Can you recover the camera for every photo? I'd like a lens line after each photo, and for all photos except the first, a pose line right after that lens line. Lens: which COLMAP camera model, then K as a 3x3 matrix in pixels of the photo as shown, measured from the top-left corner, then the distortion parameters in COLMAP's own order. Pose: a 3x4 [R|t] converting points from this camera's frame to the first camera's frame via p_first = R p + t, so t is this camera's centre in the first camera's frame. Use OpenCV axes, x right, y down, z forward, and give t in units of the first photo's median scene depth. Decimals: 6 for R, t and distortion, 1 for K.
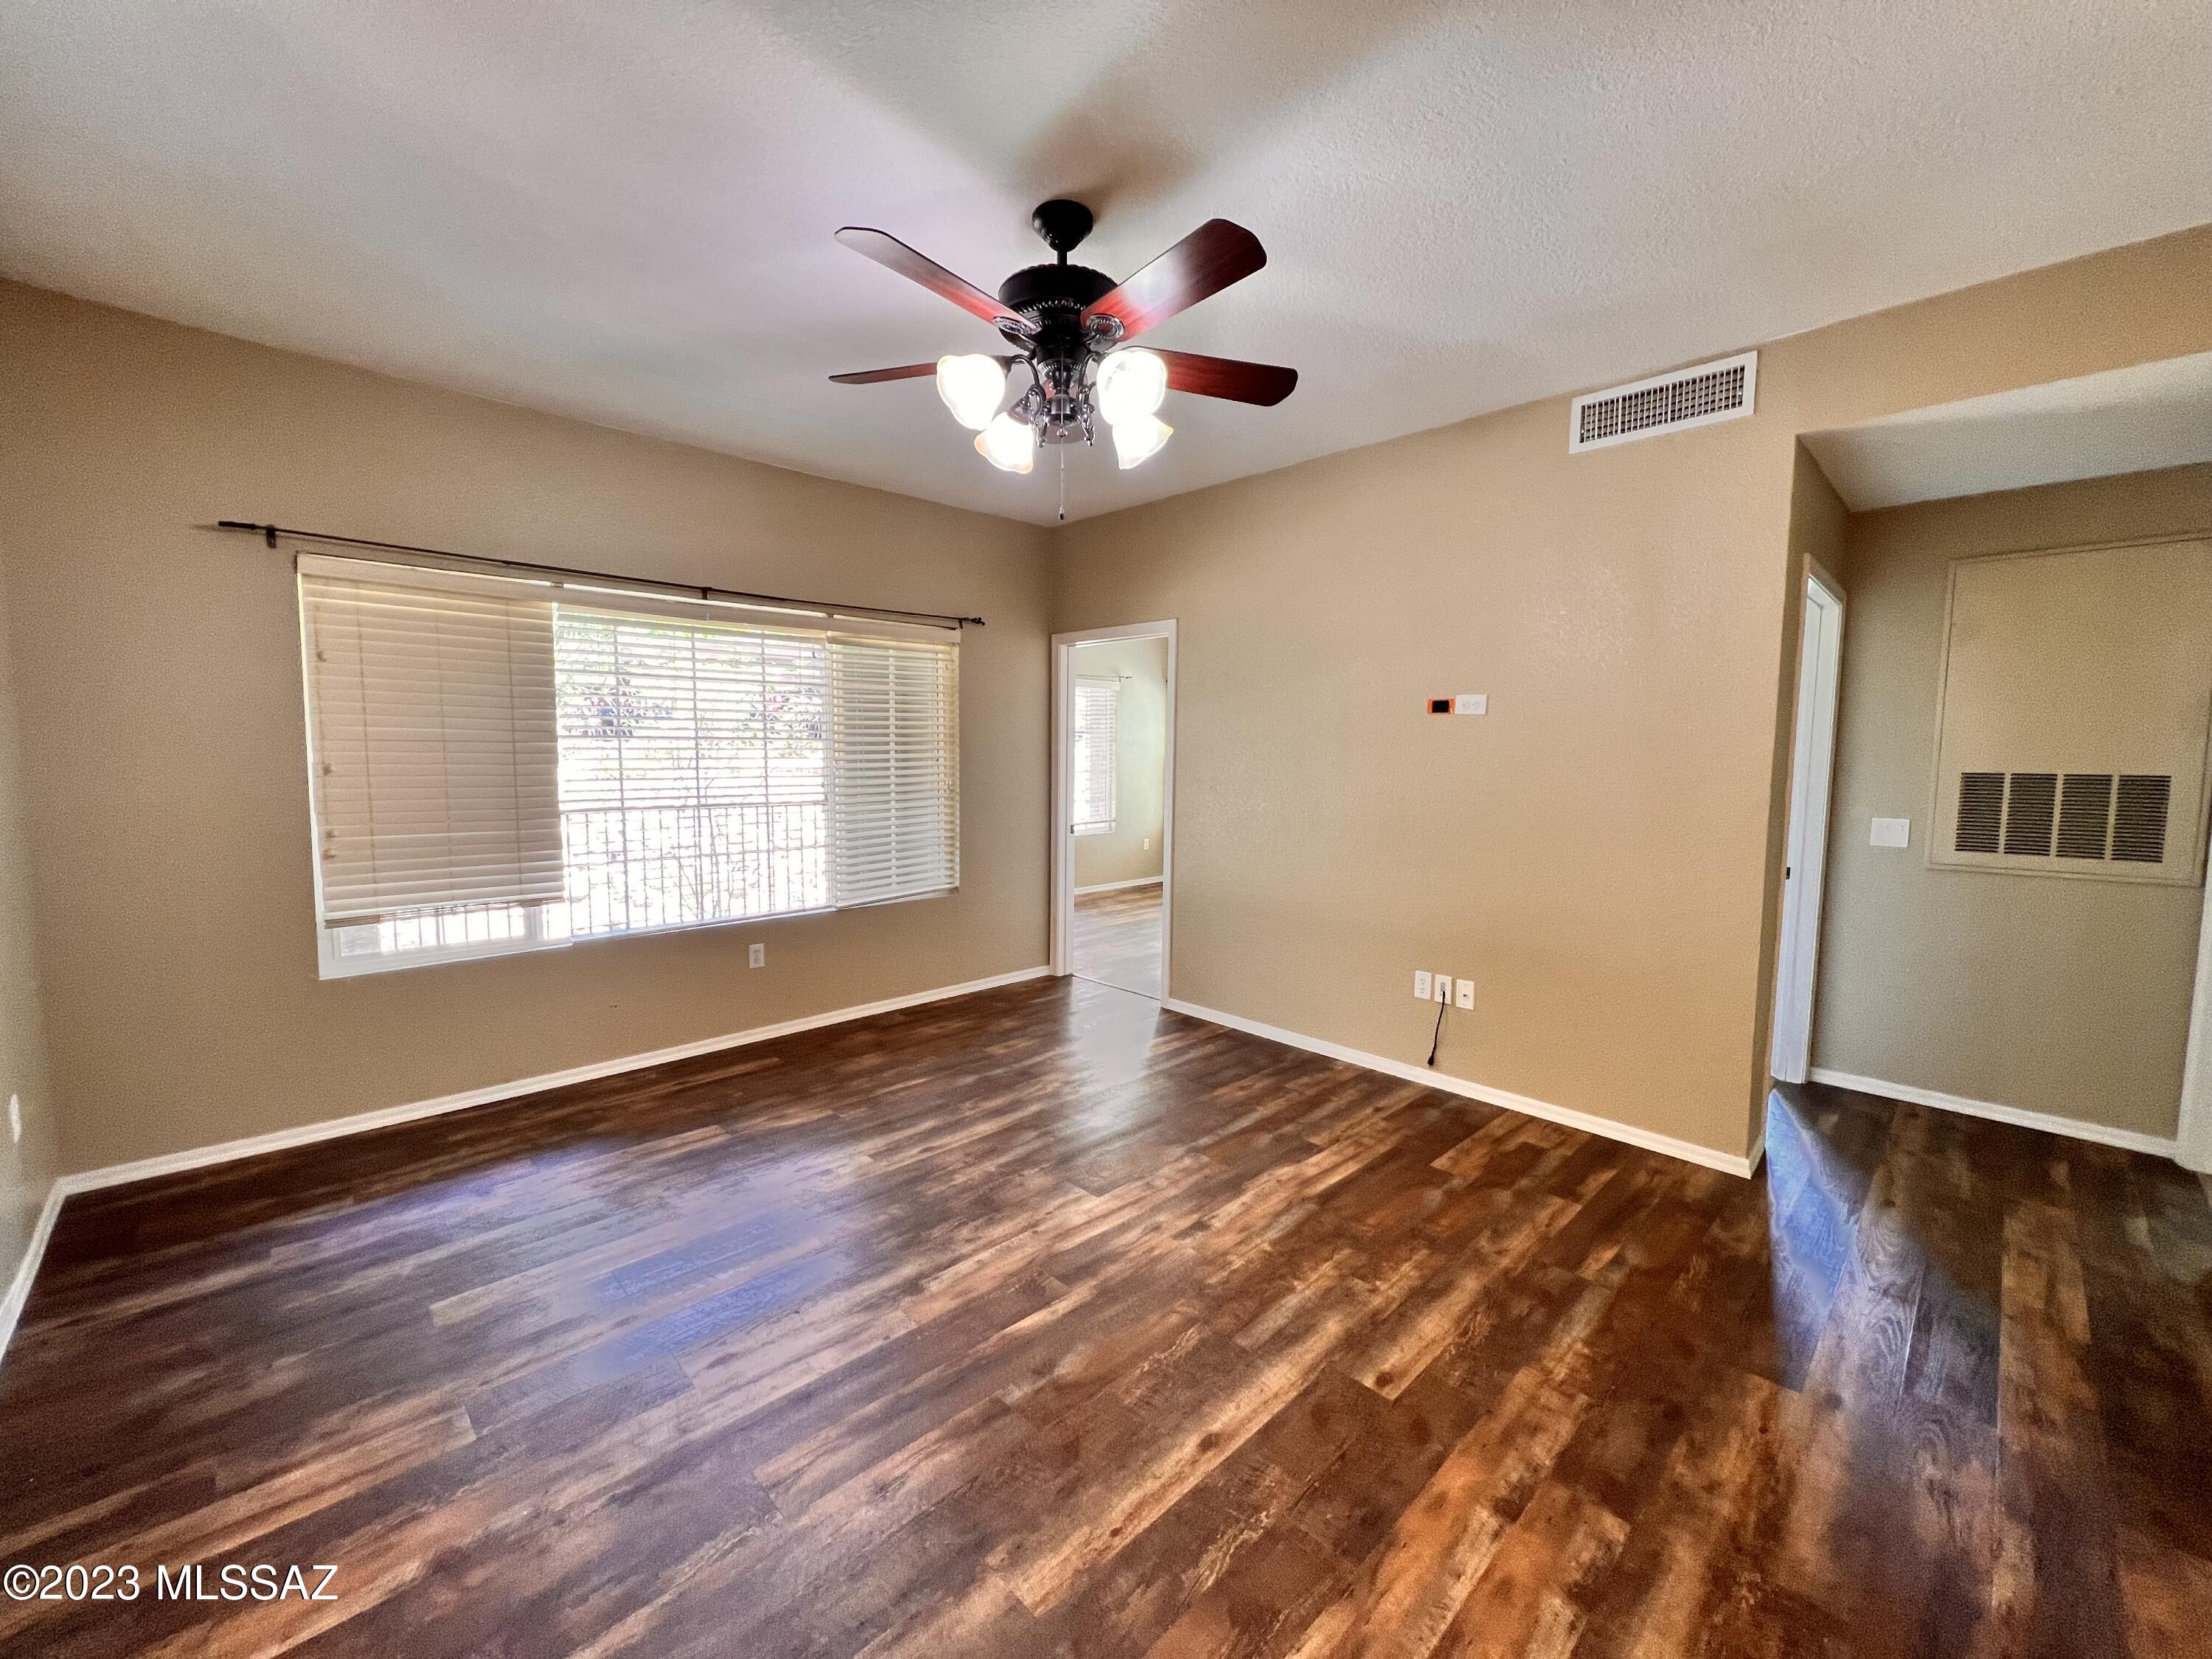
lens RADIAL K [[883.9, 0, 1097.6], [0, 883.9, 831.5], [0, 0, 1]] dist [-0.004081, -0.000468]
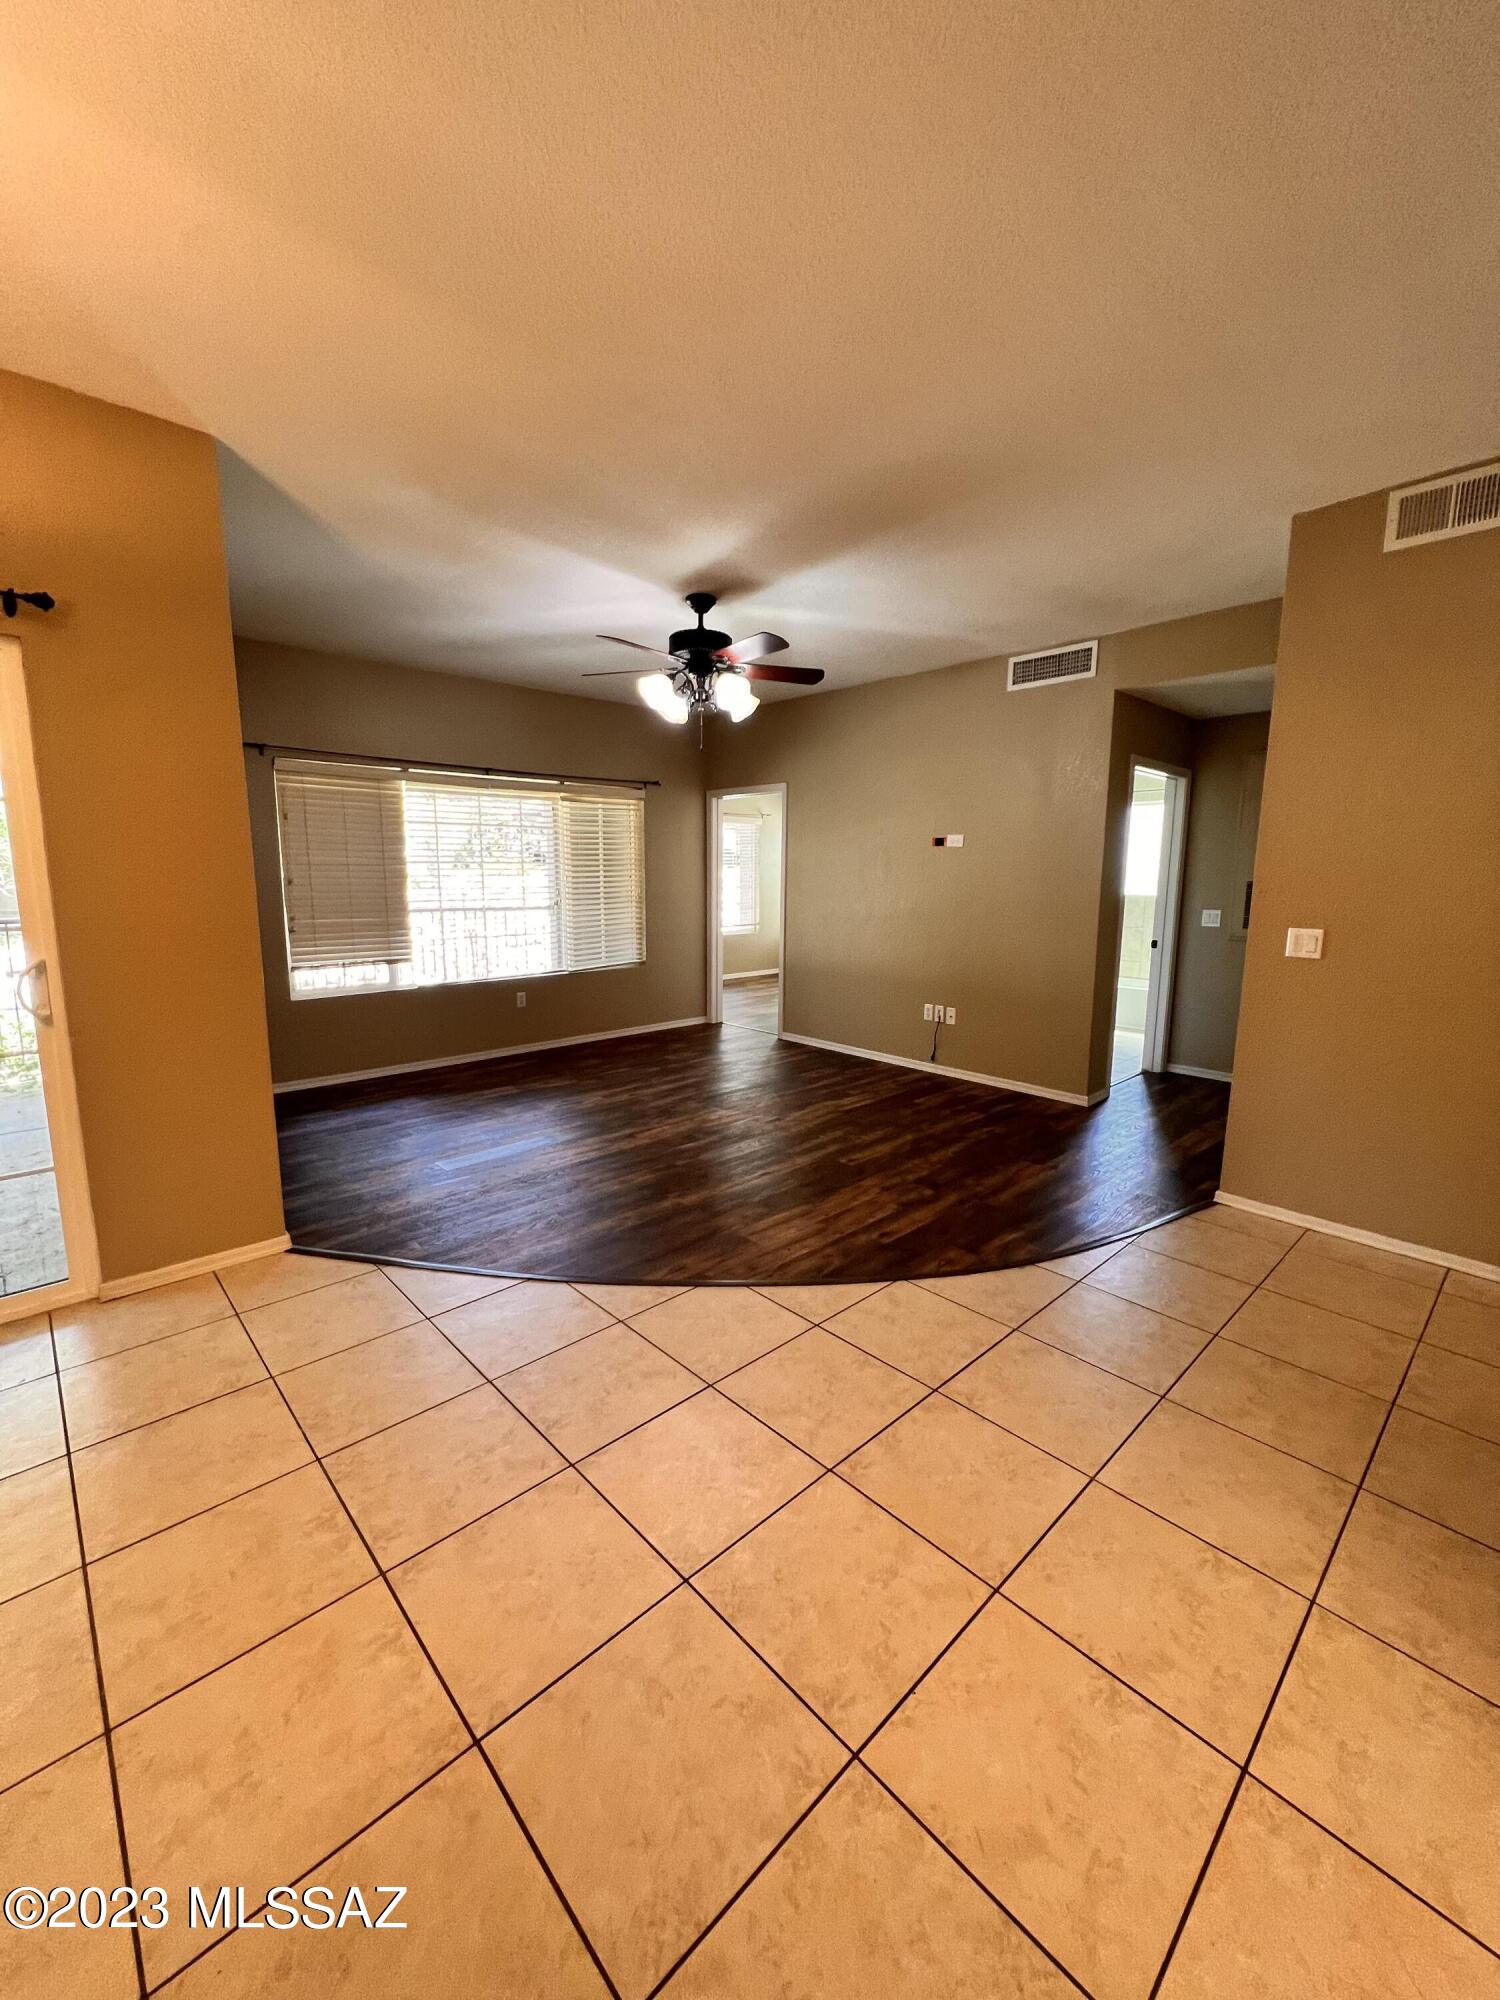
lens RADIAL K [[799.2, 0, 751.1], [0, 799.2, 998.2], [0, 0, 1]] dist [-0.004081, -0.000468]
pose [[0.999920, -0.000805, -0.012609, 0.065743], [0.001617, 0.997913, 0.064546, 0.060048], [0.012531, -0.064561, 0.997835, -0.584118]]
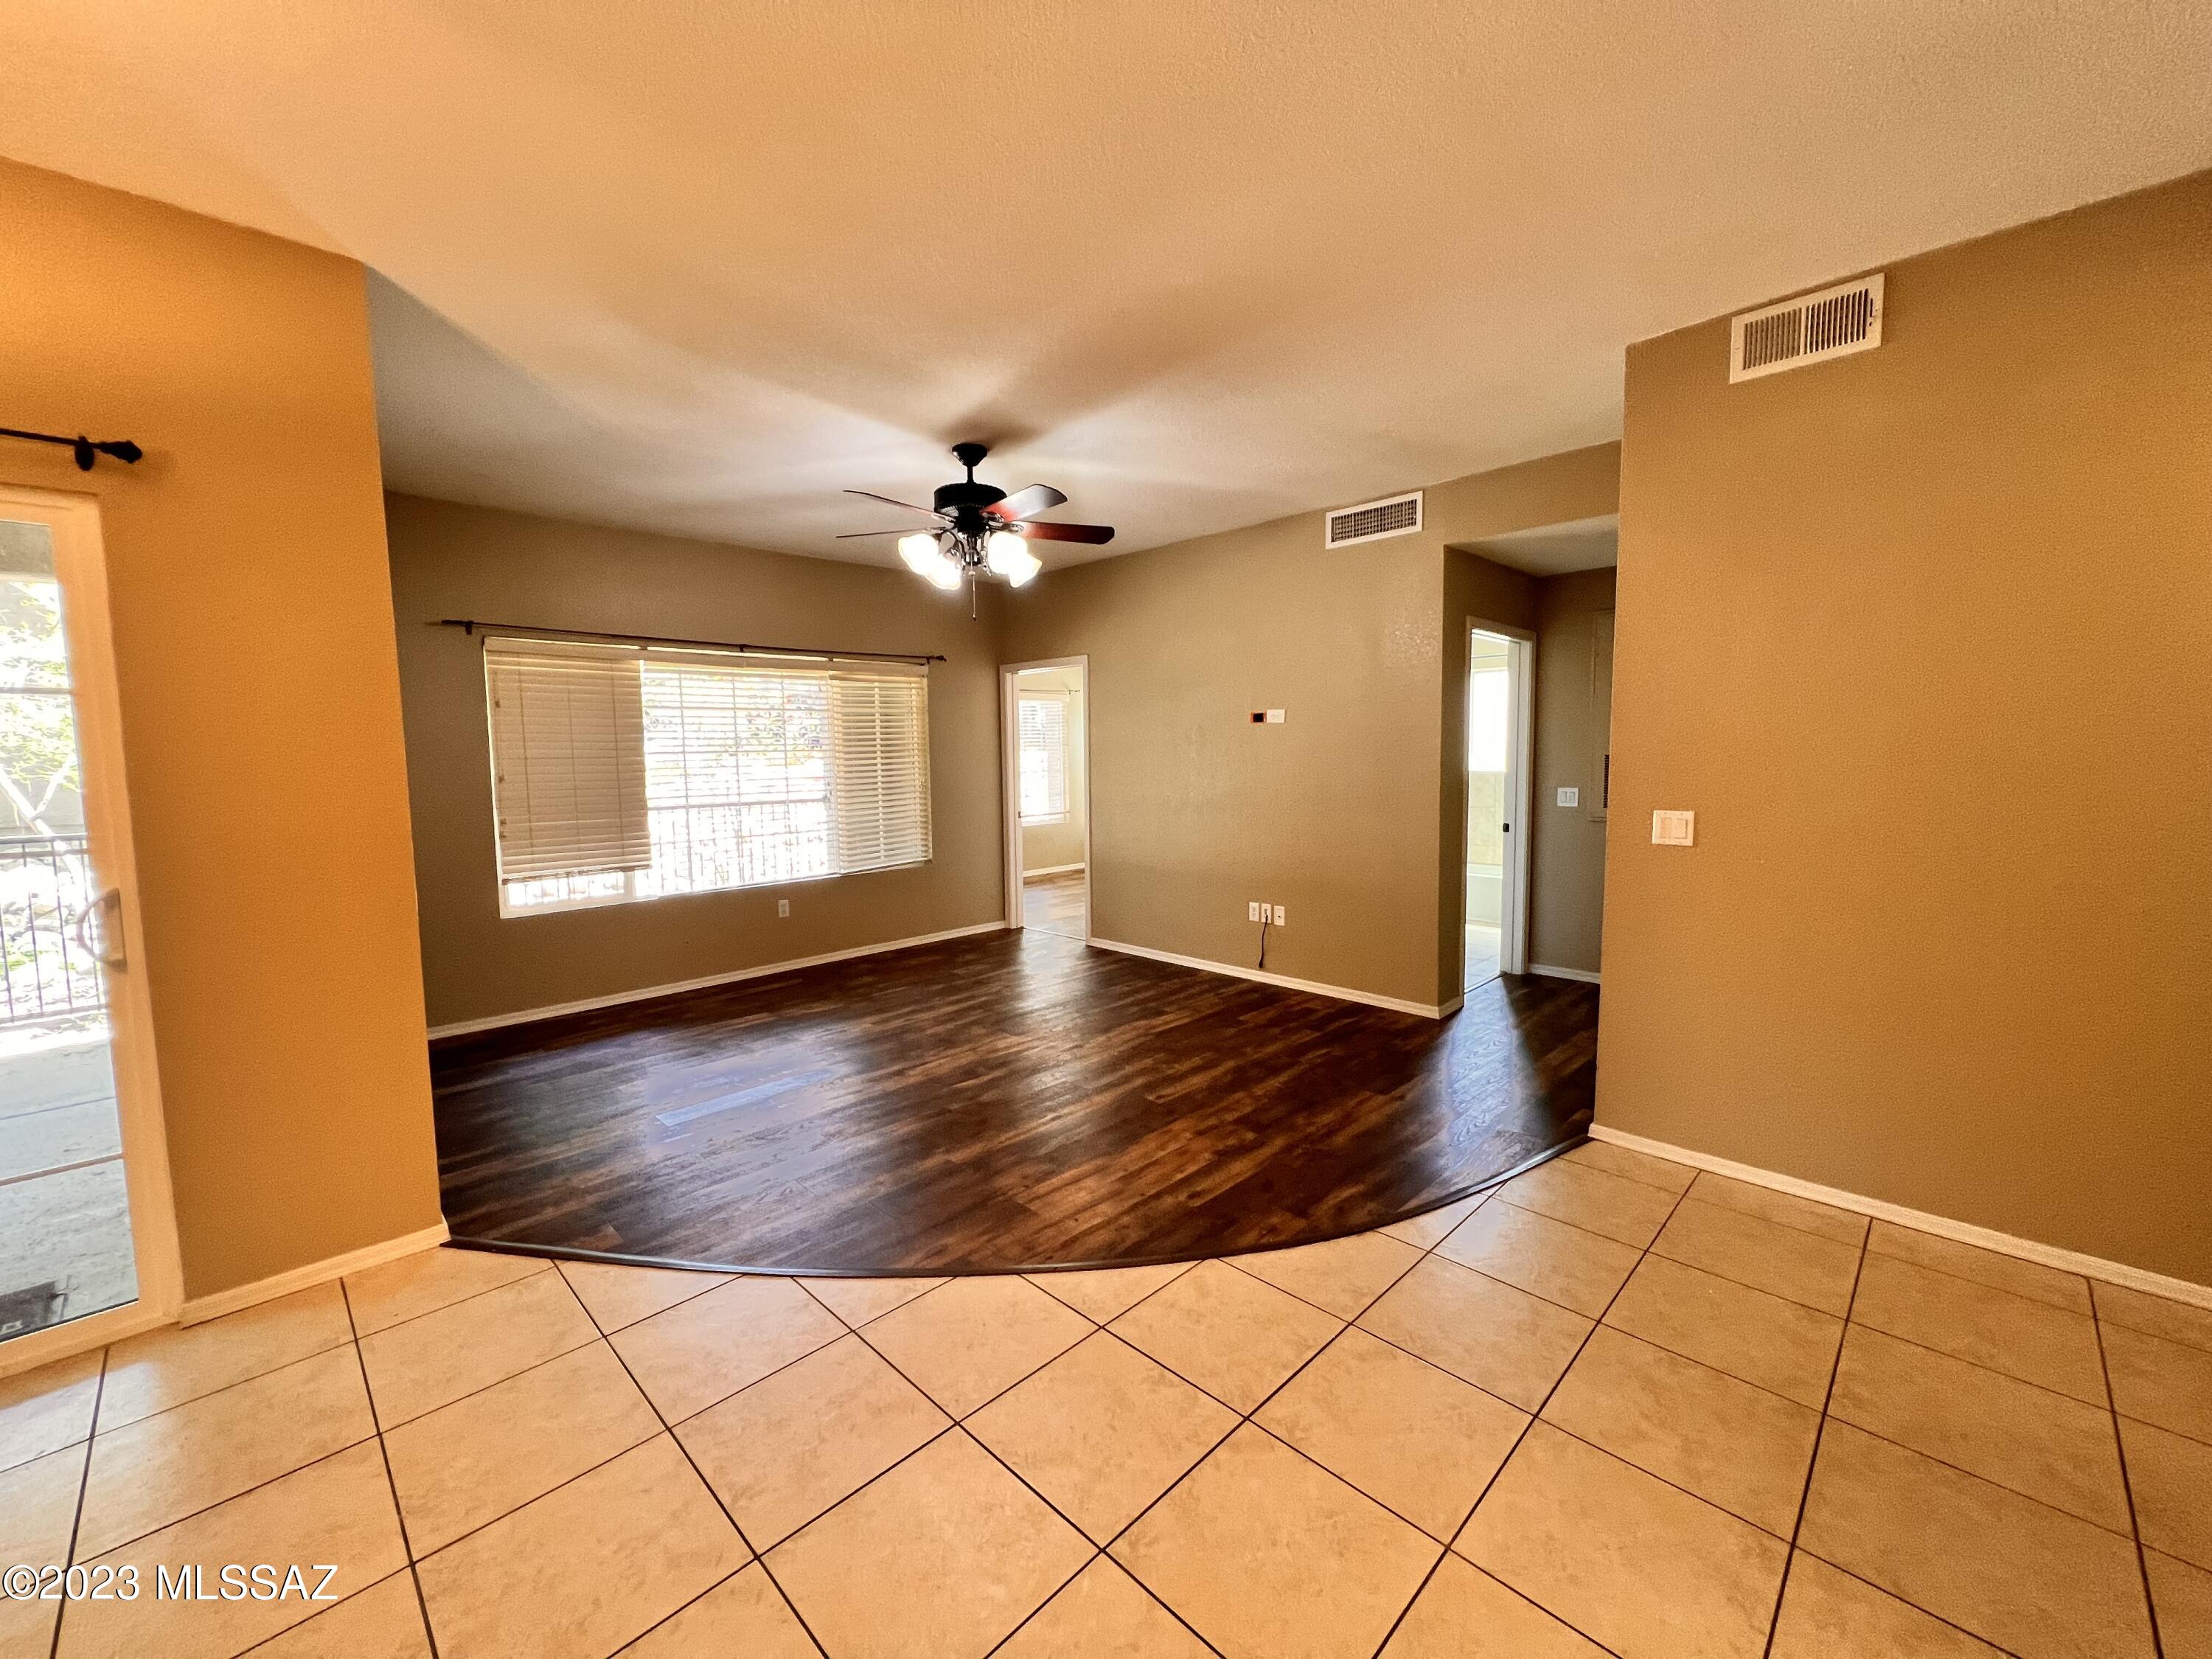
lens RADIAL K [[883.9, 0, 1099.8], [0, 883.9, 828.1], [0, 0, 1]] dist [-0.004081, -0.000468]
pose [[0.999559, -0.025196, 0.015714, 0.116822], [0.025292, 0.999662, -0.005959, 0.047754], [-0.015558, 0.006353, 0.999859, -0.510559]]
